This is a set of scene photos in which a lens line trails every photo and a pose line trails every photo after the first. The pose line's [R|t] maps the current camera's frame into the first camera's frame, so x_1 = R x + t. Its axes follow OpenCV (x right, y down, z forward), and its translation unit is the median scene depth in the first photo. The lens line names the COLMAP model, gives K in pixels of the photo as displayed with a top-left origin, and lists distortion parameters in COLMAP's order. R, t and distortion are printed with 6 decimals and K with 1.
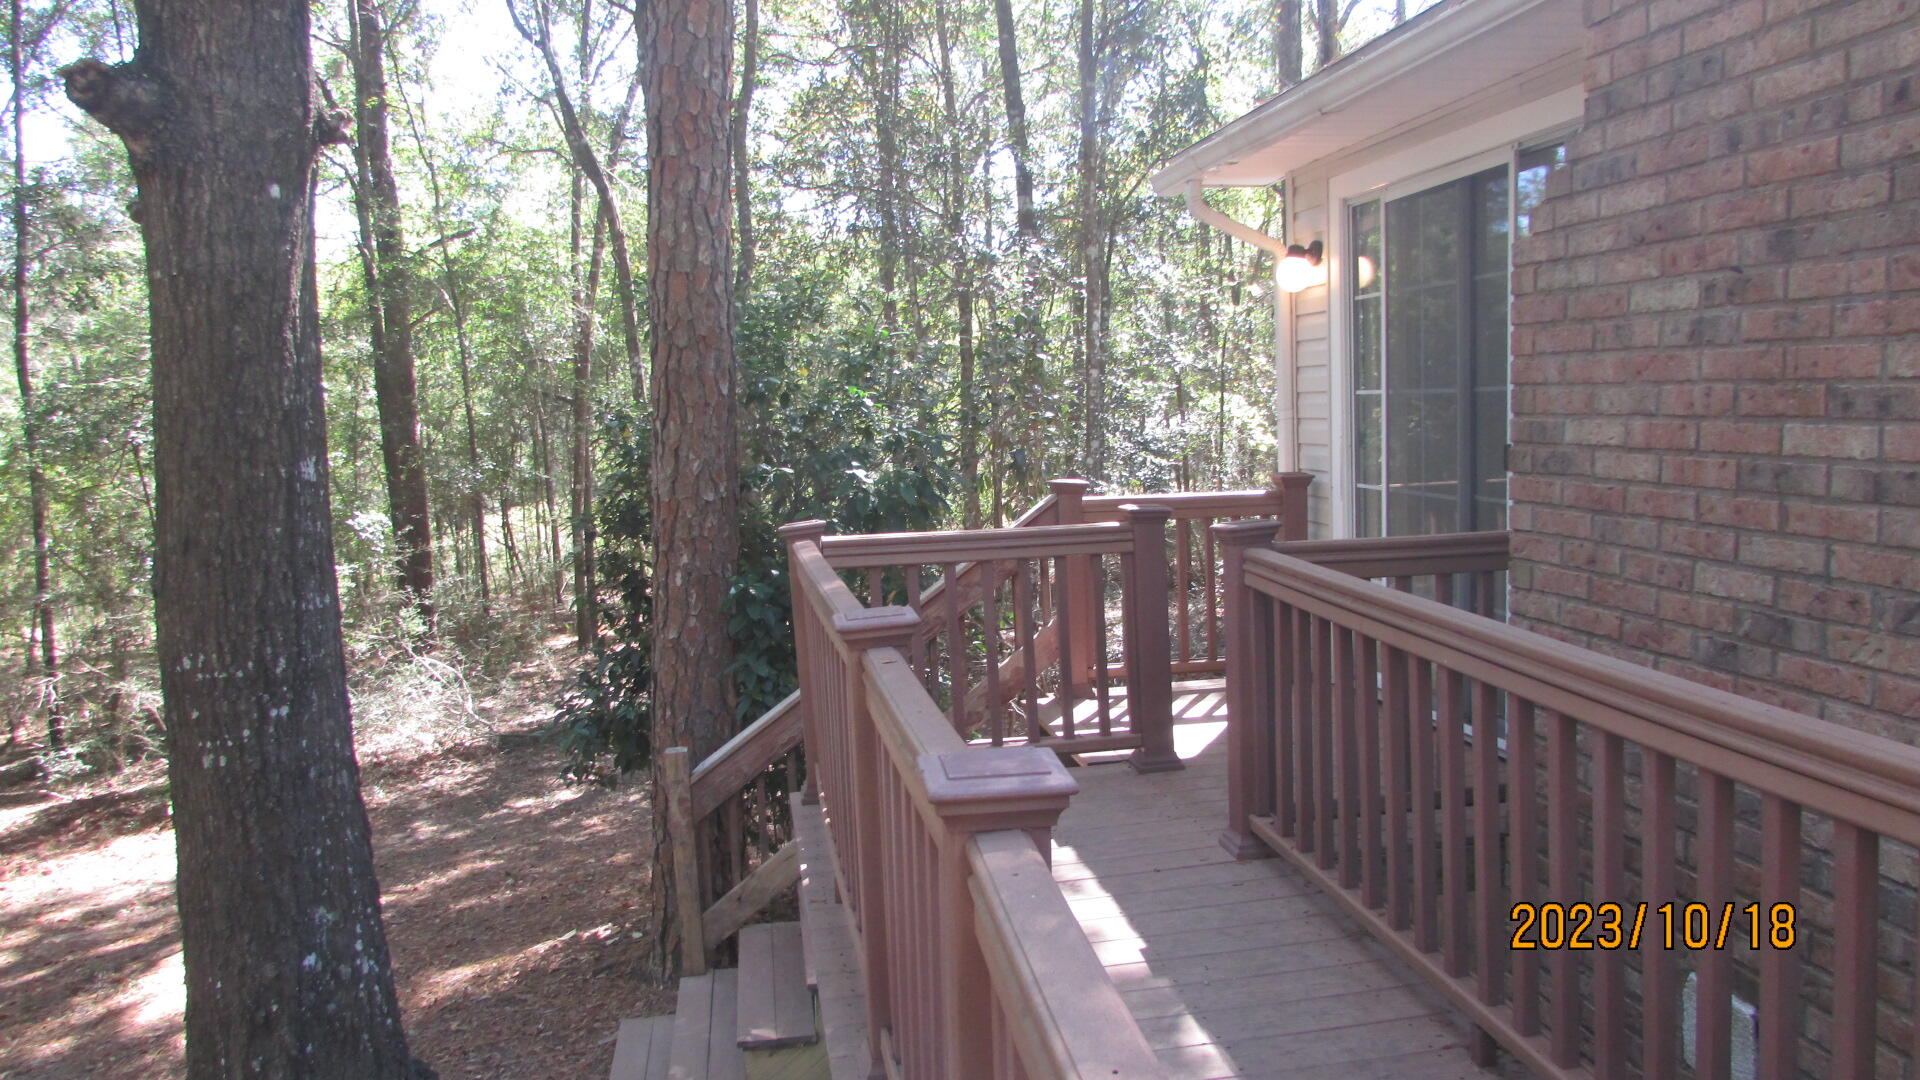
lens RADIAL K [[1374.0, 0, 949.2], [0, 1374.0, 531.8], [0, 0, 1]] dist [-0.006786, -0.002090]
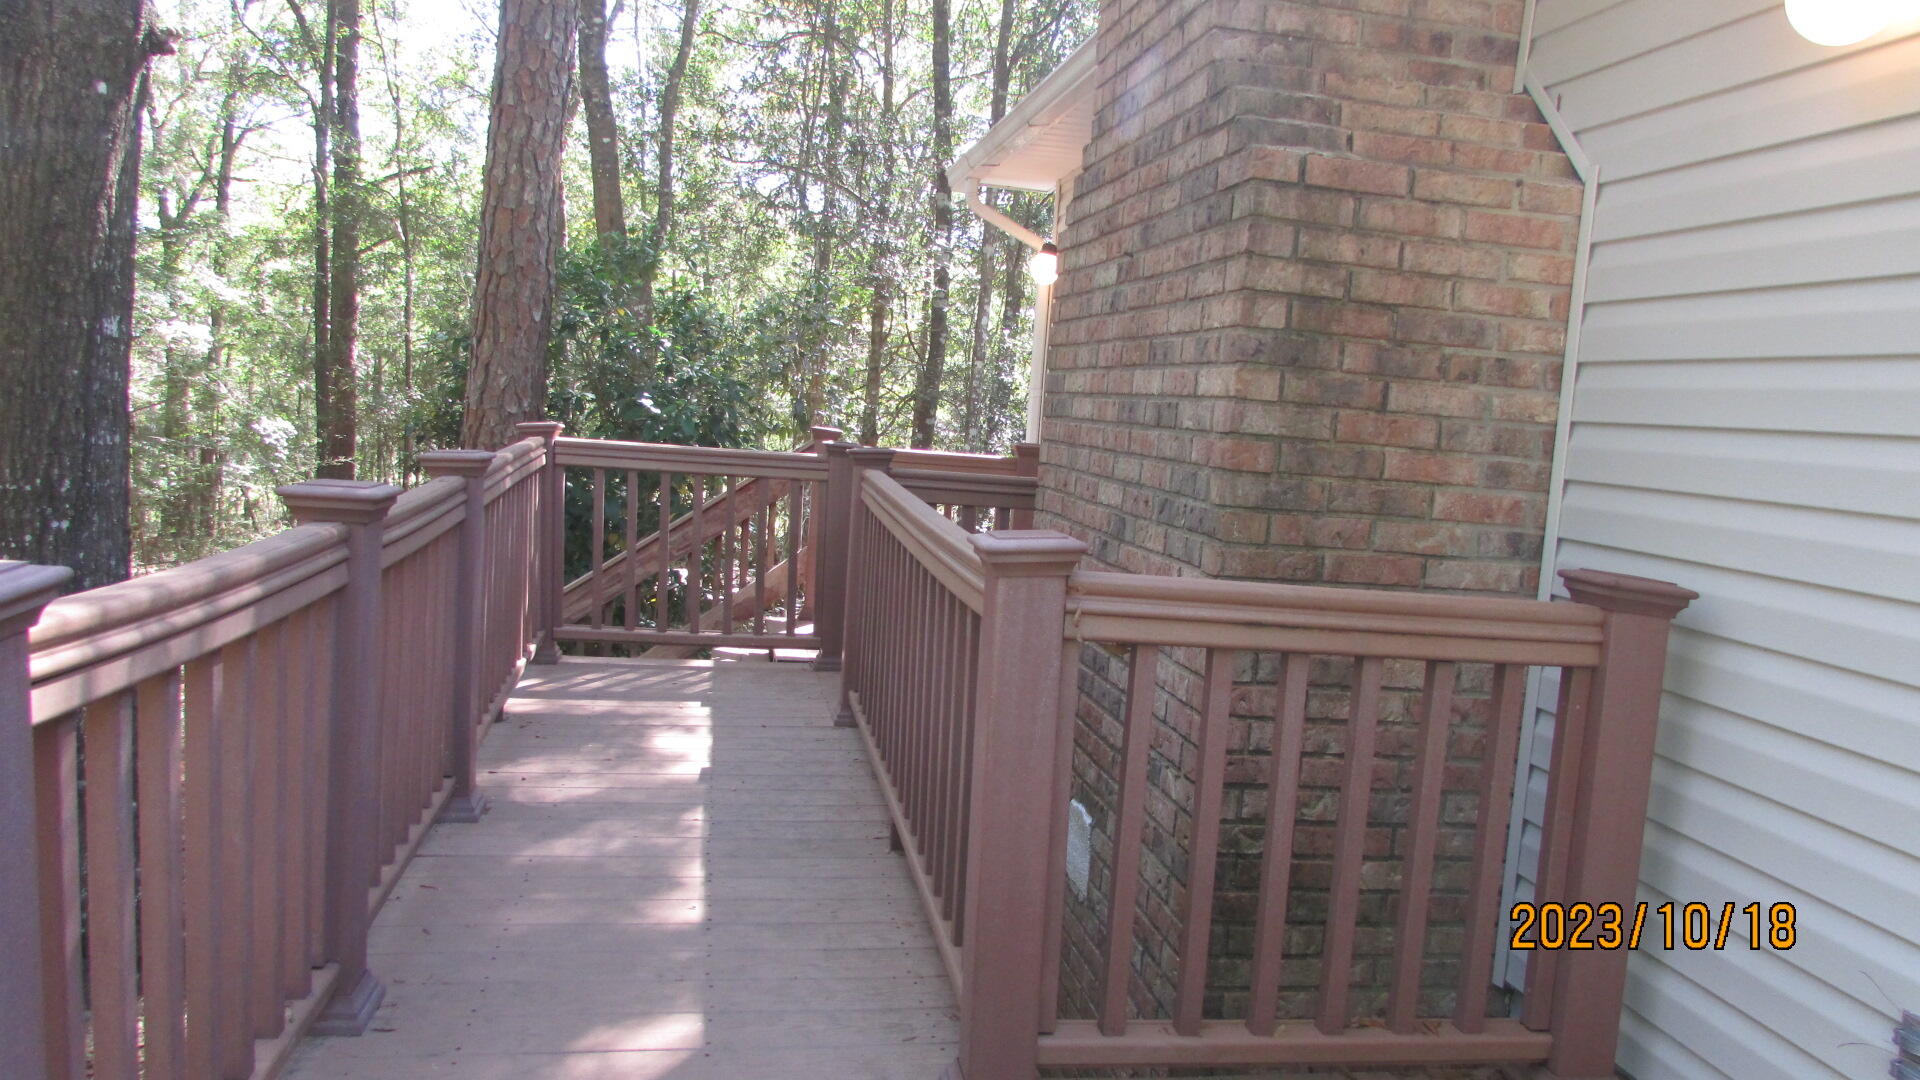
lens RADIAL K [[1374.0, 0, 948.1], [0, 1374.0, 528.6], [0, 0, 1]] dist [-0.006786, -0.002090]
pose [[0.993780, 0.108938, 0.023122, 0.190828], [-0.108899, 0.994048, -0.002936, 0.041938], [-0.023304, 0.000400, 0.999728, -0.155513]]
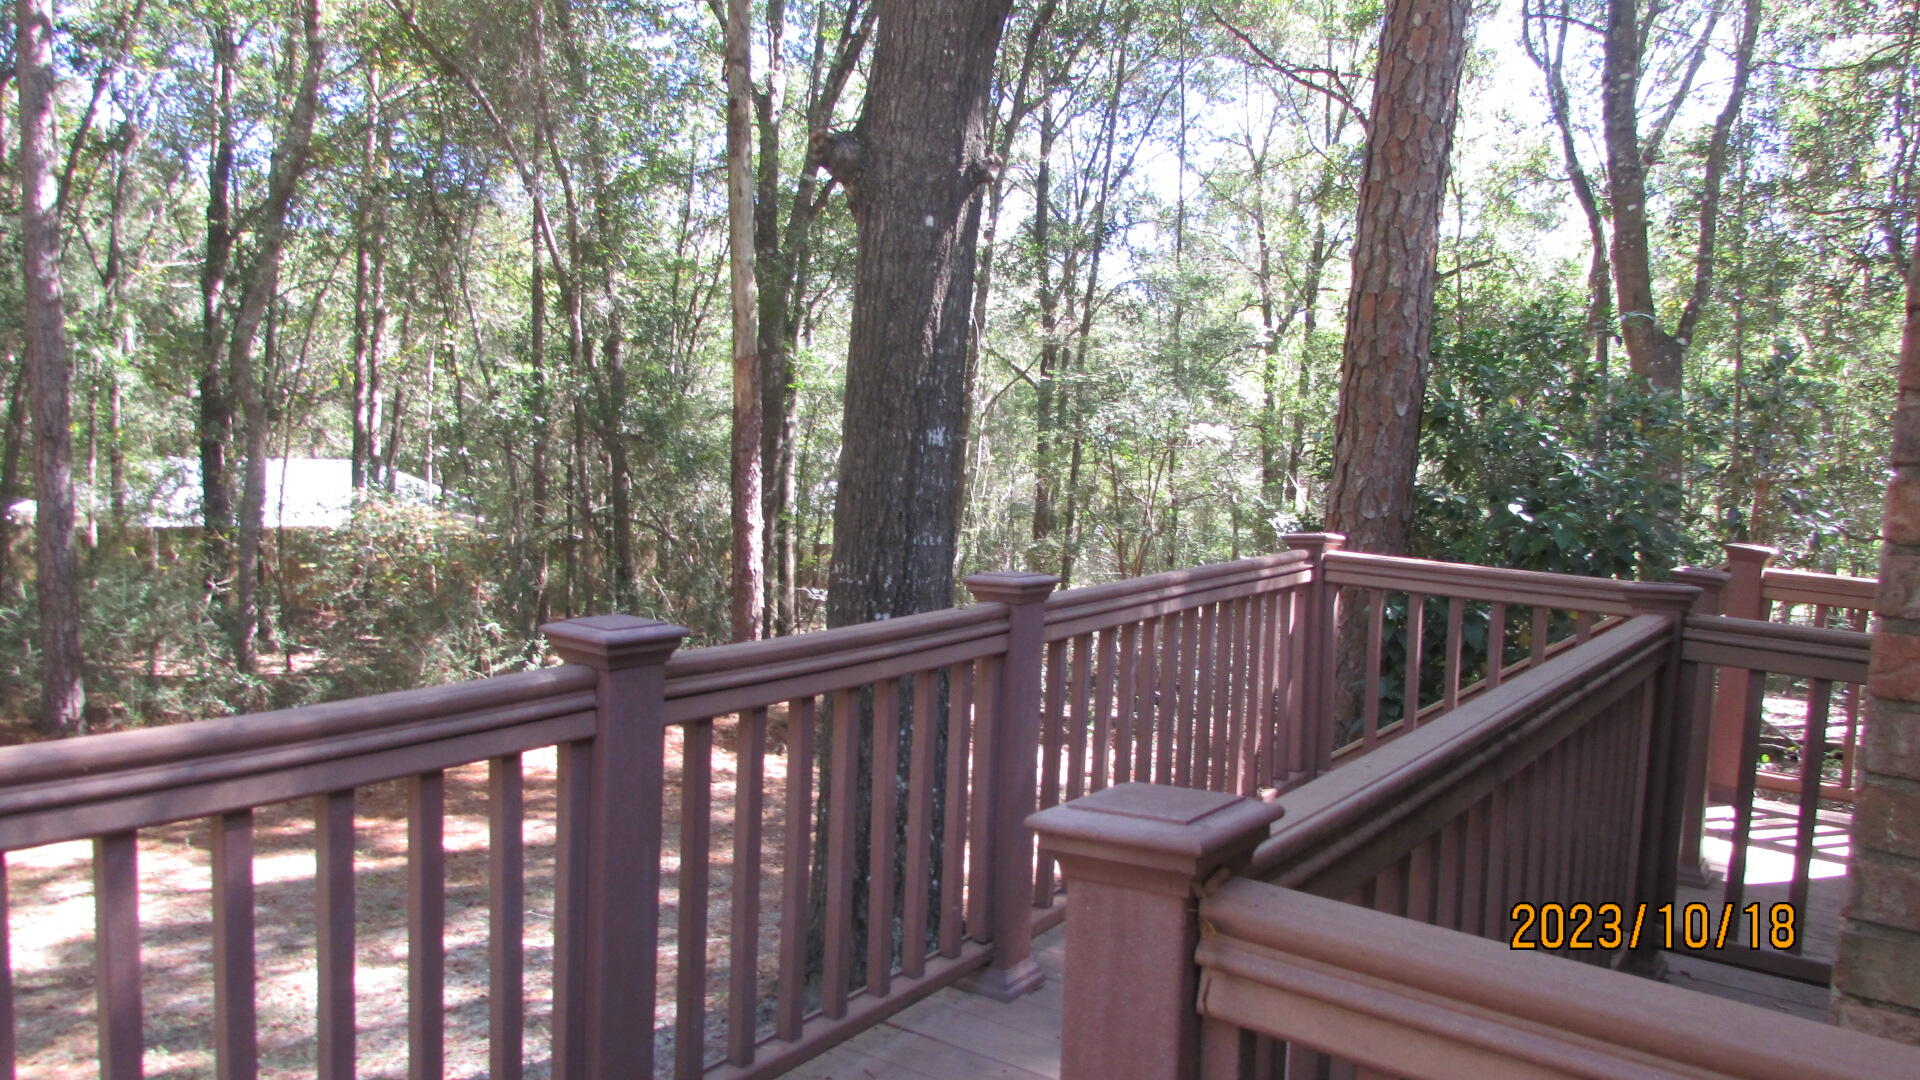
lens RADIAL K [[1374.0, 0, 954.3], [0, 1374.0, 523.8], [0, 0, 1]] dist [-0.006786, -0.002090]
pose [[0.722247, 0.128823, -0.679532, 0.340186], [-0.147915, 0.988539, 0.030190, -0.004809], [0.675633, 0.078709, 0.733024, 0.059374]]
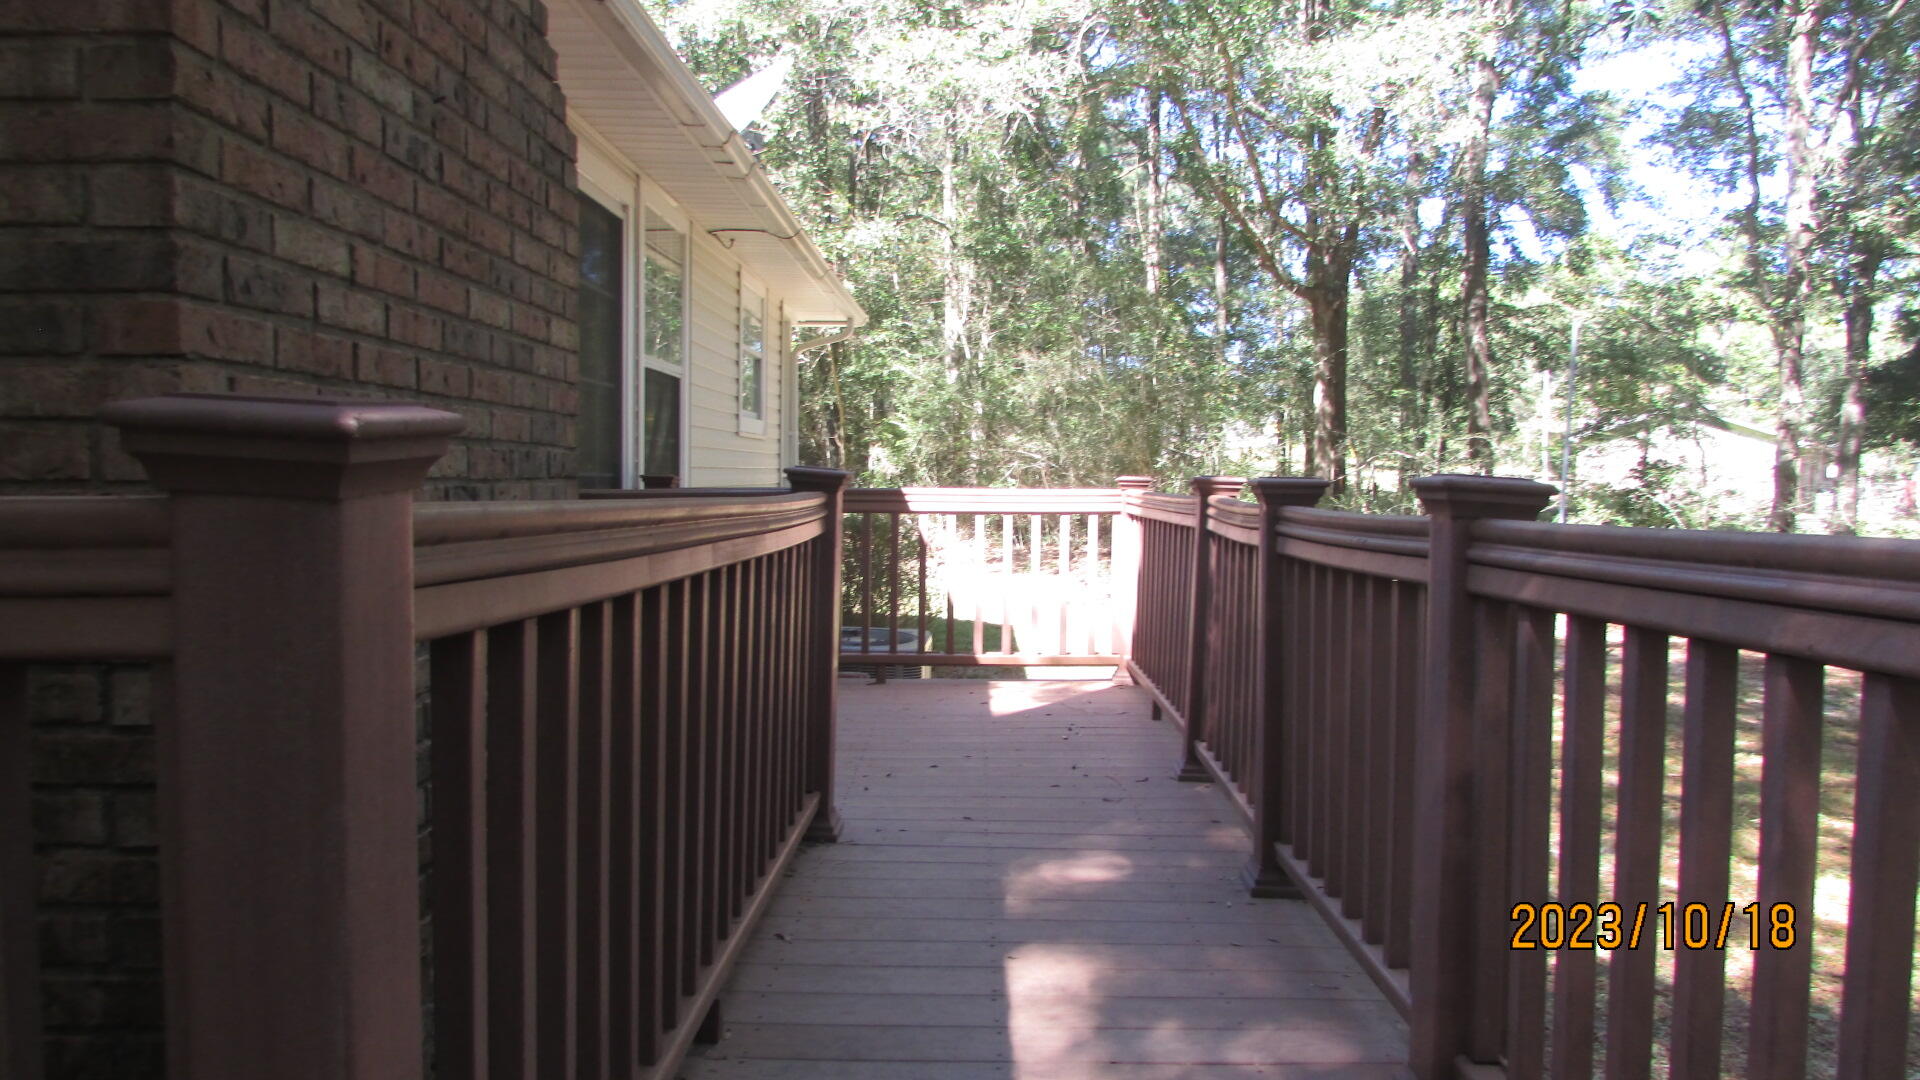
lens RADIAL K [[1374.0, 0, 962.0], [0, 1374.0, 537.4], [0, 0, 1]] dist [-0.006786, -0.002090]
pose [[-0.981662, 0.024137, 0.189095, 0.046683], [0.049698, 0.990053, 0.131627, -0.006319], [-0.184037, 0.138611, -0.973097, 0.817220]]
